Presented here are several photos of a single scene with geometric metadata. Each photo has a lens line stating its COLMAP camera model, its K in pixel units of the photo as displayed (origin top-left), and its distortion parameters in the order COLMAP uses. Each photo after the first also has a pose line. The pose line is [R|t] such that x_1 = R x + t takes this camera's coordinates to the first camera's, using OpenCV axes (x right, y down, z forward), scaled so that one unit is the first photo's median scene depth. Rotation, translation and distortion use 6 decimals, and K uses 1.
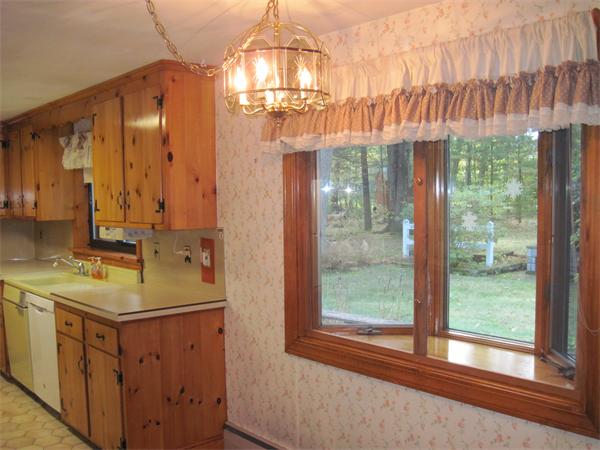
lens RADIAL K [[618.3, 0, 298.2], [0, 618.3, 244.7], [0, 0, 1]] dist [-0.120901, 0.042783]
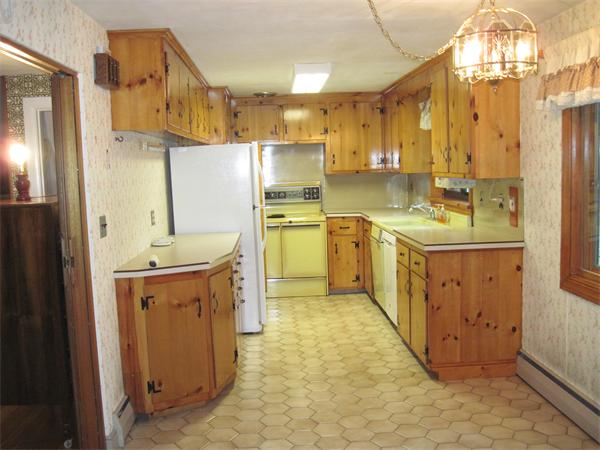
lens RADIAL K [[618.3, 0, 298.2], [0, 618.3, 244.7], [0, 0, 1]] dist [-0.120901, 0.042783]
pose [[0.786660, 0.063655, -0.614096, 0.235751], [-0.022543, 0.996969, 0.074465, 0.021057], [0.616975, -0.044735, 0.785710, -0.132831]]
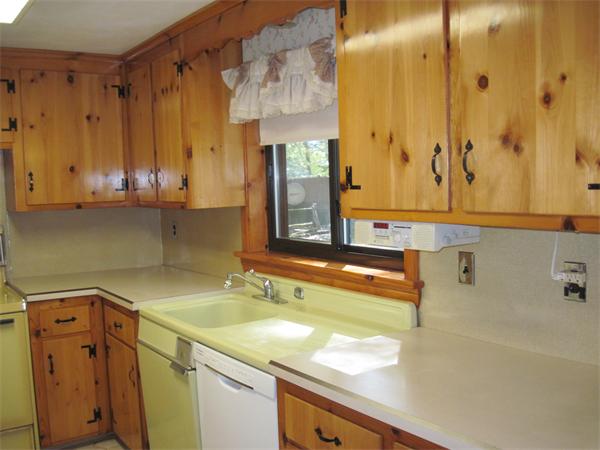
lens RADIAL K [[618.3, 0, 298.2], [0, 618.3, 244.7], [0, 0, 1]] dist [-0.120901, 0.042783]
pose [[0.994686, -0.007494, -0.102681, -0.356404], [0.010461, 0.999542, 0.028385, -0.027690], [0.102421, -0.029309, 0.994309, 0.551979]]
